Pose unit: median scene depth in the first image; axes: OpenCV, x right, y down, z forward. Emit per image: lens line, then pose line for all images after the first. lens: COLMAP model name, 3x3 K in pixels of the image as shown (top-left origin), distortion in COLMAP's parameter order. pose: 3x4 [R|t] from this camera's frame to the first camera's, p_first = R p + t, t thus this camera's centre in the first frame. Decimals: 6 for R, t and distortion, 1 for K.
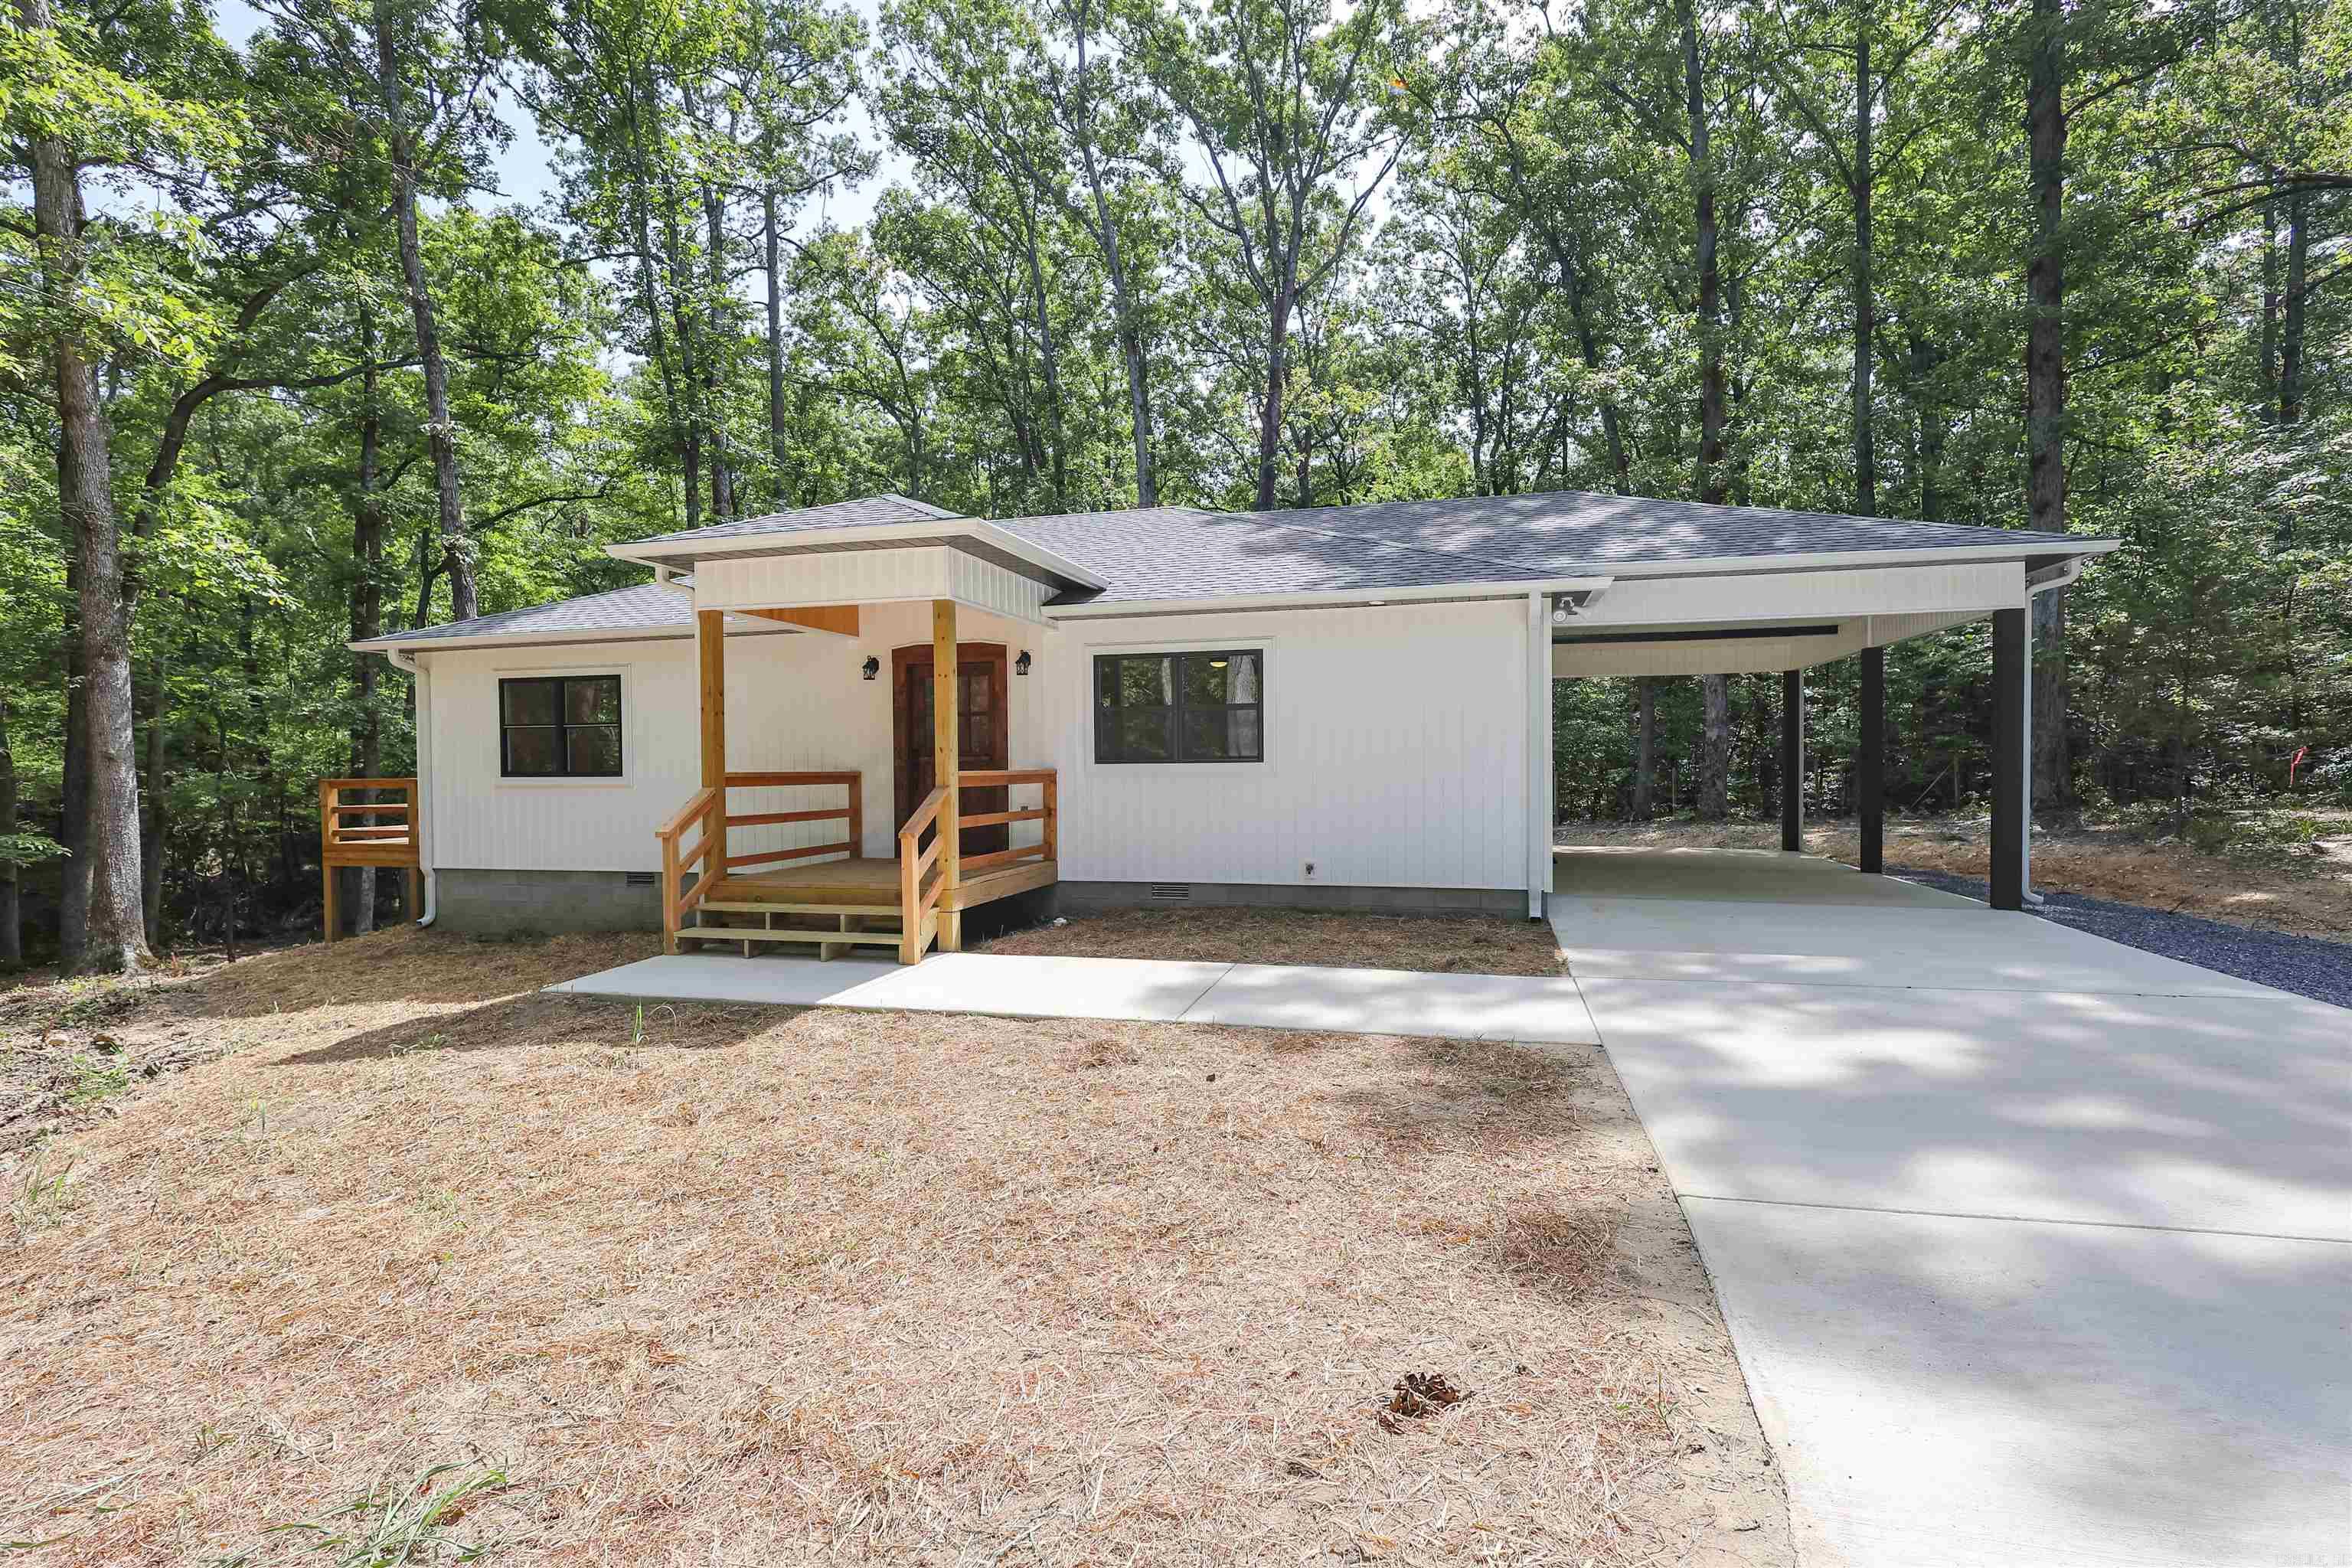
lens RADIAL K [[1091.5, 0, 1185.3], [0, 1091.5, 793.6], [0, 0, 1]] dist [-0.000846, -0.000671]
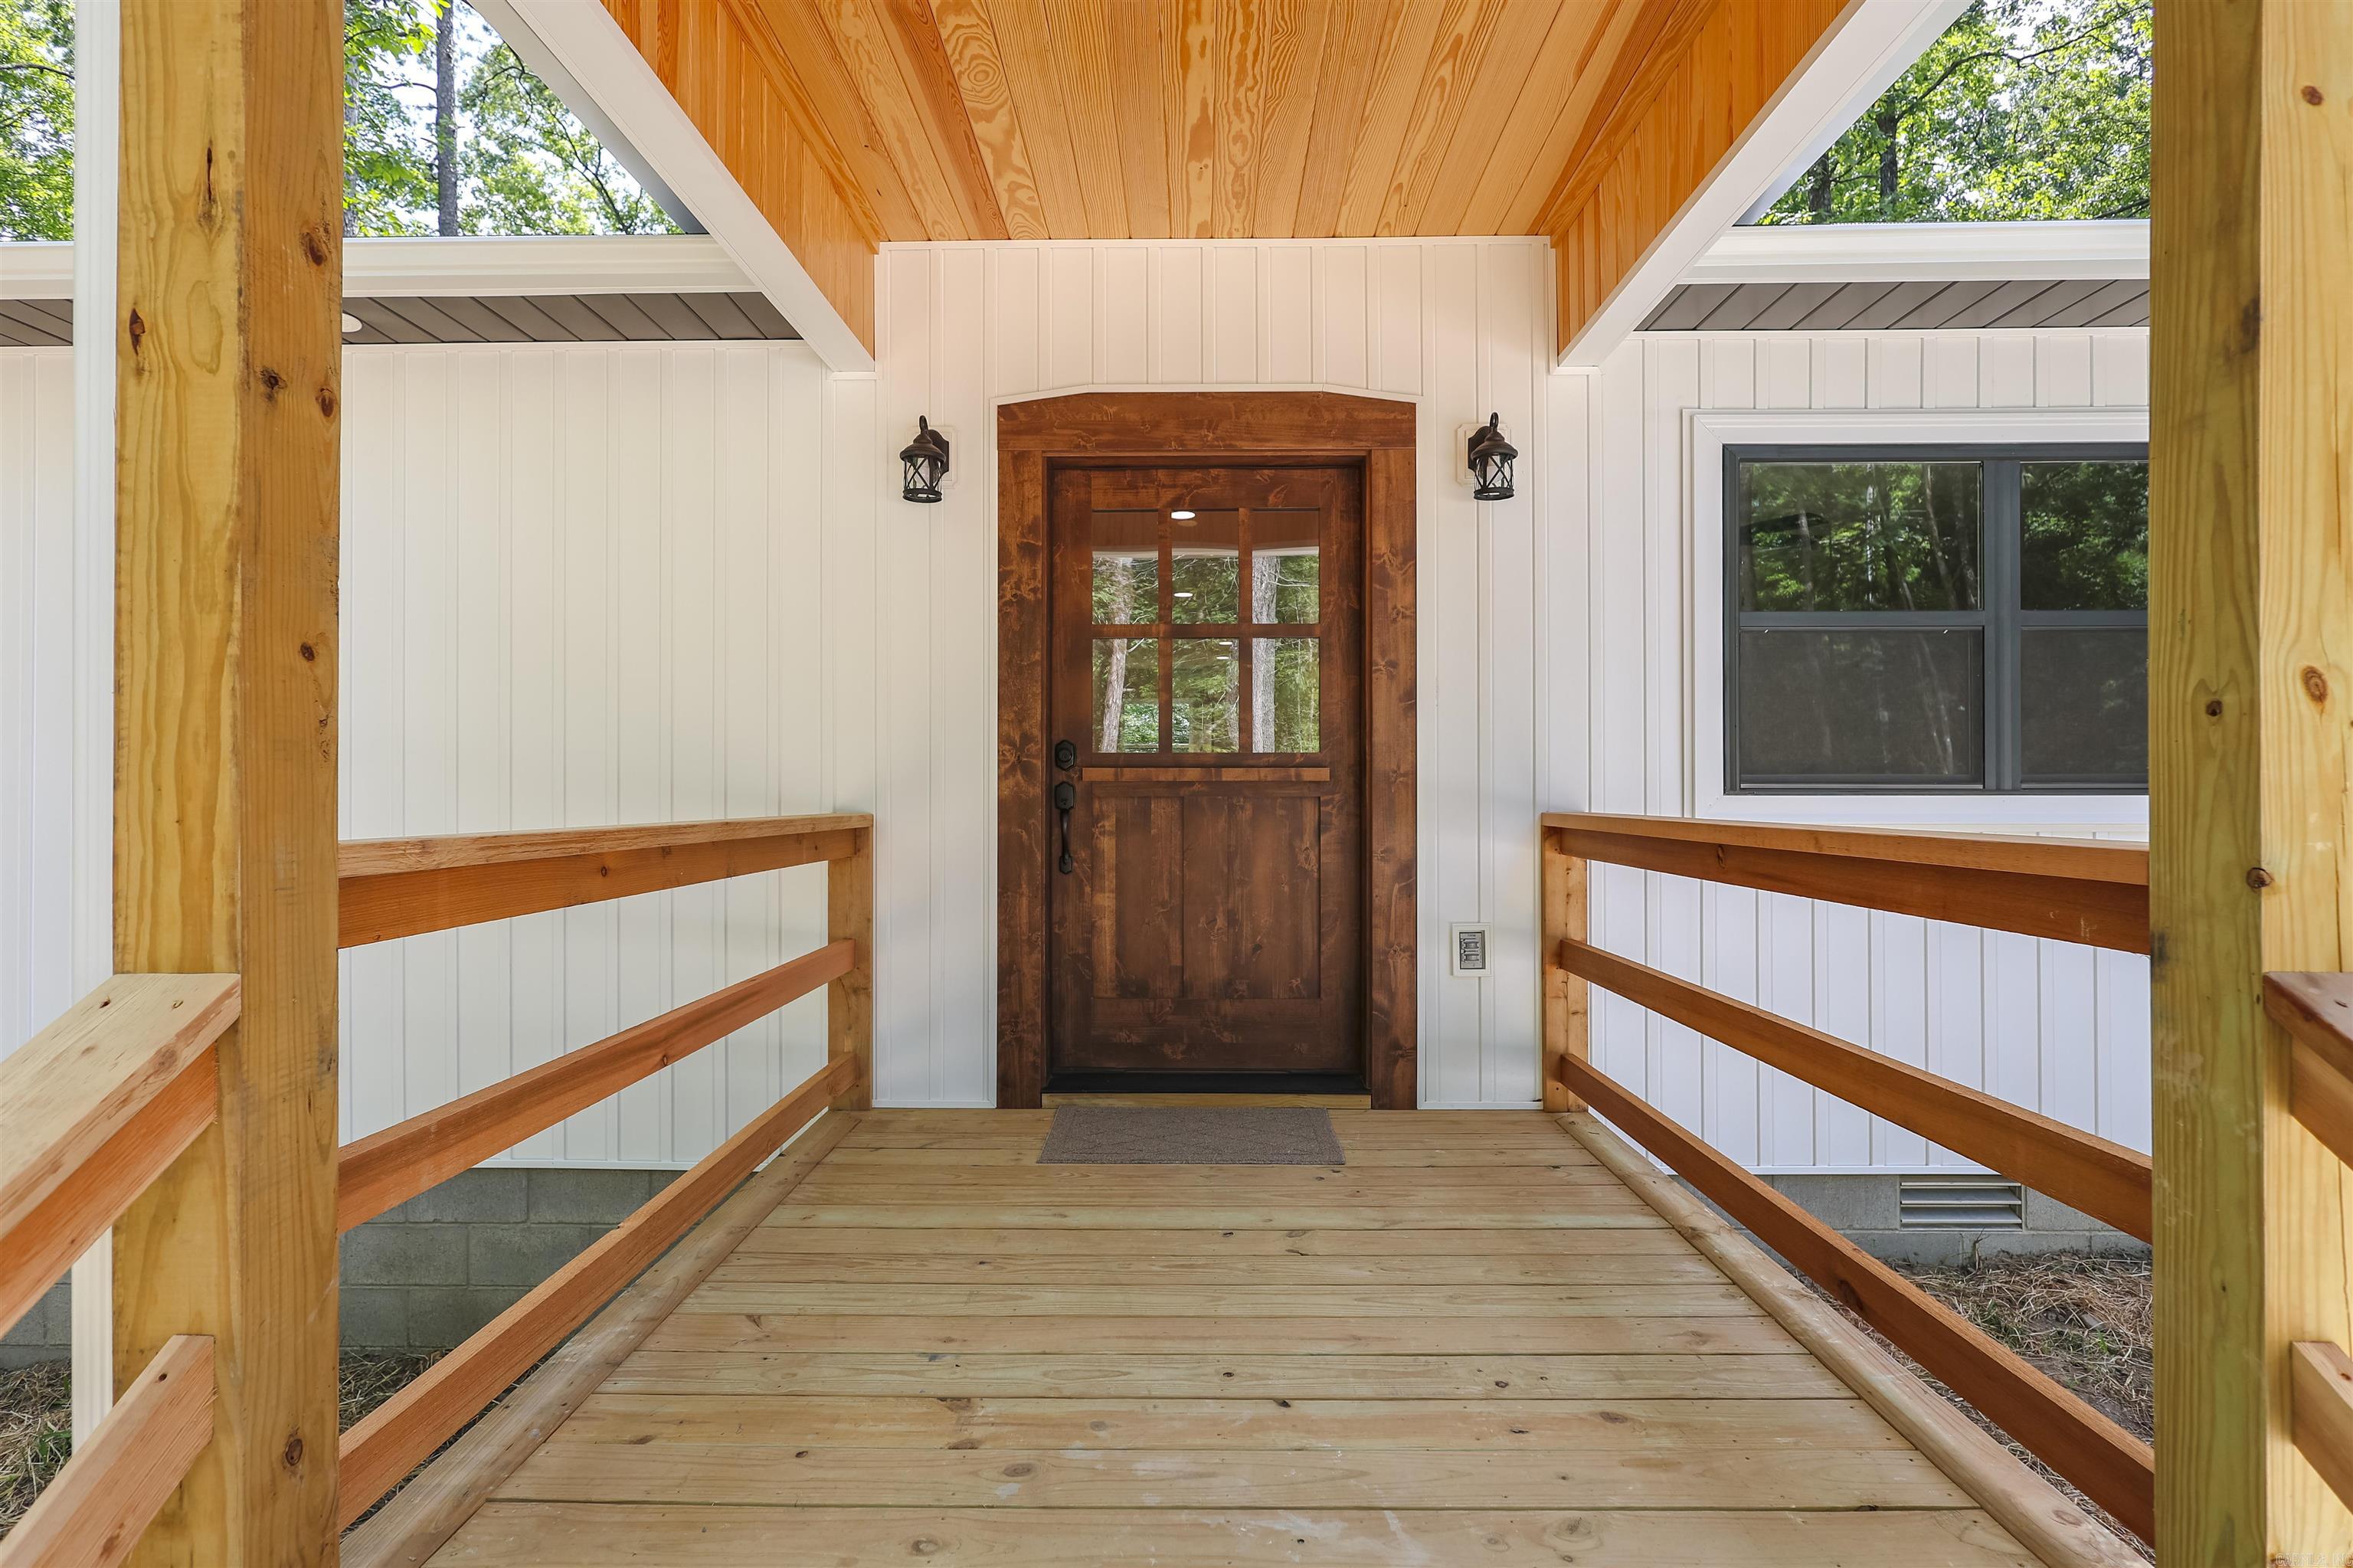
lens RADIAL K [[1092.0, 0, 1170.7], [0, 1092.0, 792.5], [0, 0, 1]] dist [-0.000846, -0.000671]
pose [[0.968092, 0.005213, 0.250539, -0.245128], [0.003760, 0.999369, -0.035322, -0.013975], [-0.250565, 0.035137, 0.967462, 0.583181]]
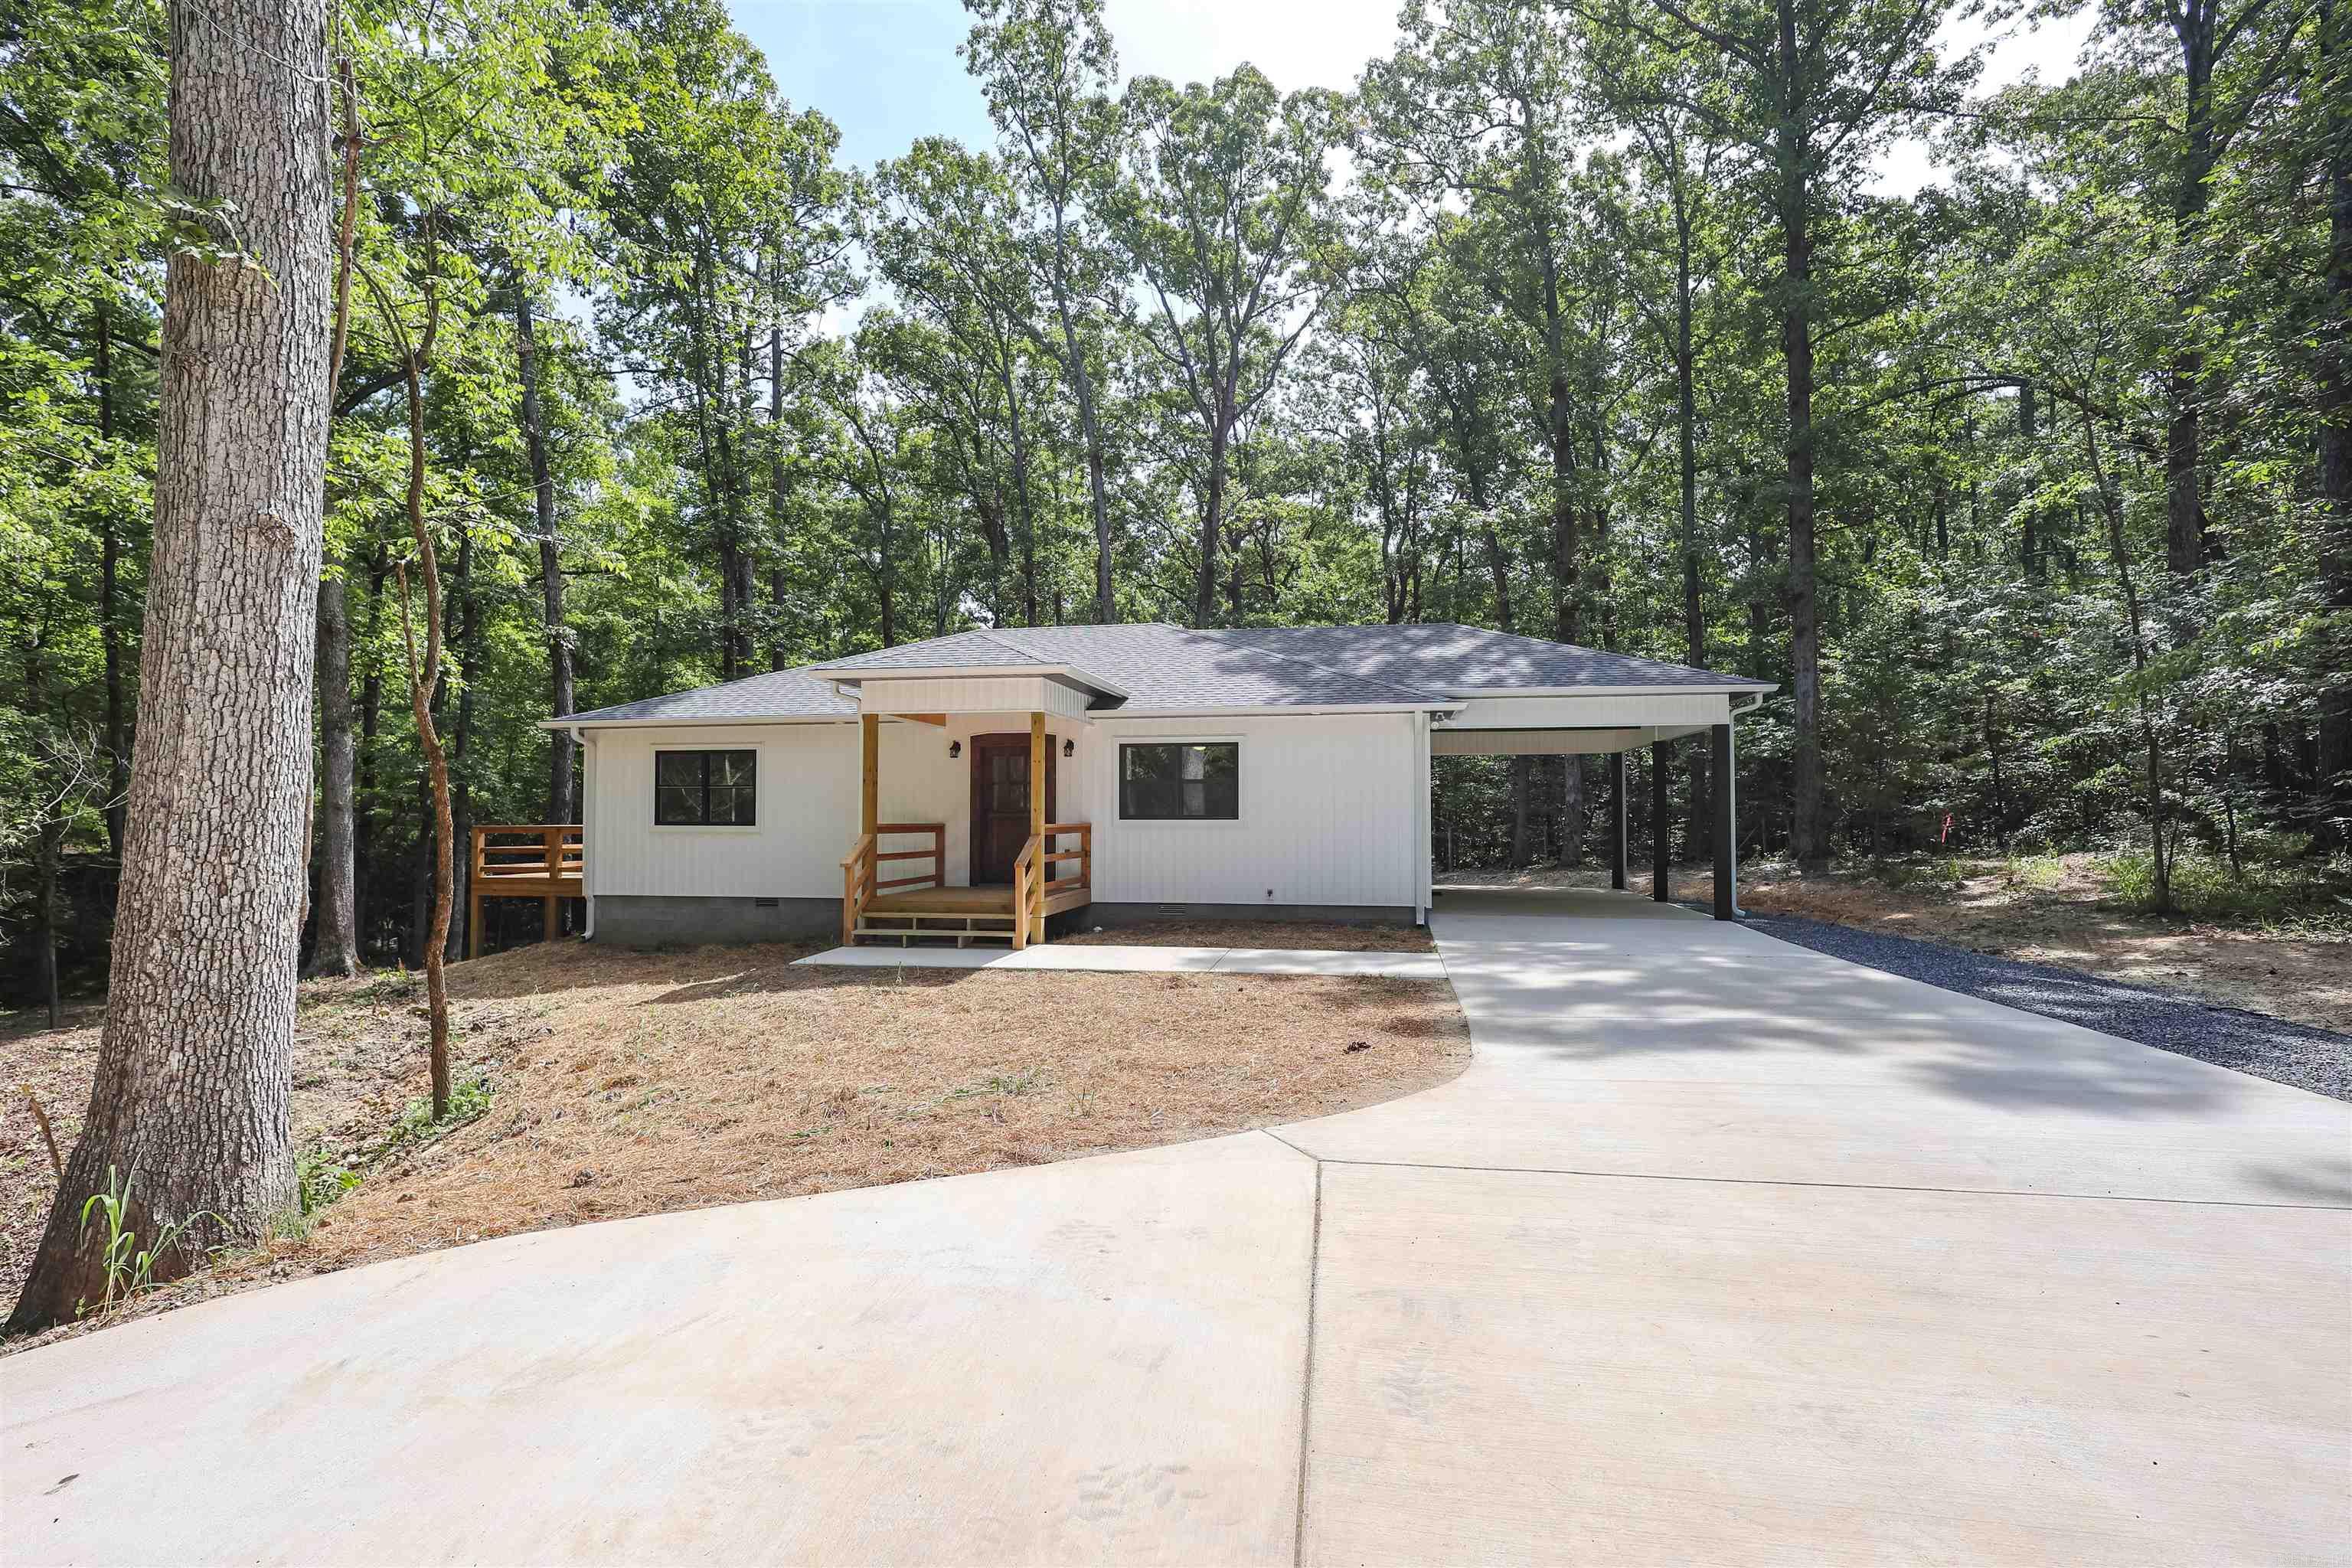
lens RADIAL K [[1091.5, 0, 1183.8], [0, 1091.5, 784.3], [0, 0, 1]] dist [-0.000846, -0.000671]
pose [[0.997085, 0.011035, 0.075490, -0.083901], [-0.006765, 0.998375, -0.056583, 0.005172], [-0.075992, 0.055908, 0.995540, -0.337213]]
